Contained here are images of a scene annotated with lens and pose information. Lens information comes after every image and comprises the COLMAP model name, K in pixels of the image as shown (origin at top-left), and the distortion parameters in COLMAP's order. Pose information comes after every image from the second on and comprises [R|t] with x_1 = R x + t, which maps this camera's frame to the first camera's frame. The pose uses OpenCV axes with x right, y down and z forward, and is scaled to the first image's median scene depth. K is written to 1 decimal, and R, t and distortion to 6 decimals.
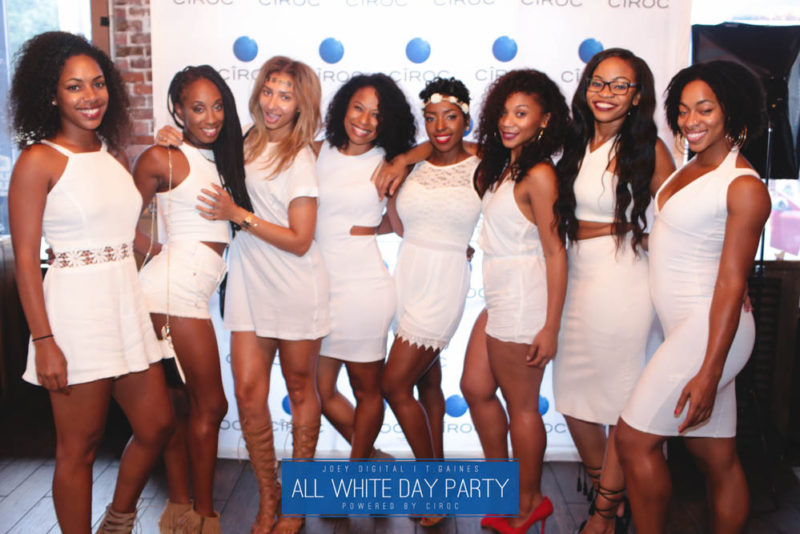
lens RADIAL K [[814.6, 0, 400.3], [0, 814.6, 267.1], [0, 0, 1]] dist [-0.008941, 0.000000]
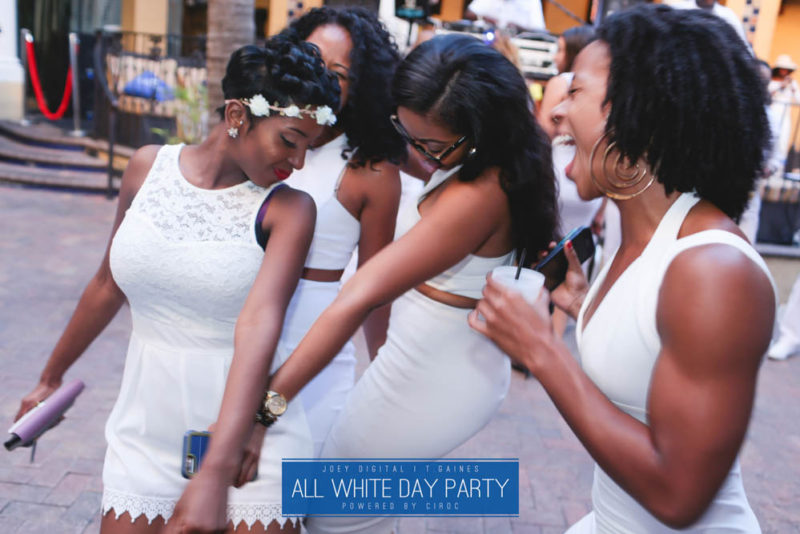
lens RADIAL K [[814.6, 0, 399.5], [0, 814.6, 267.2], [0, 0, 1]] dist [-0.008941, 0.000000]
pose [[0.957571, 0.082273, 0.276203, 0.032959], [-0.030183, 0.981745, -0.187792, 0.021462], [-0.286611, 0.171487, 0.942574, 0.452575]]
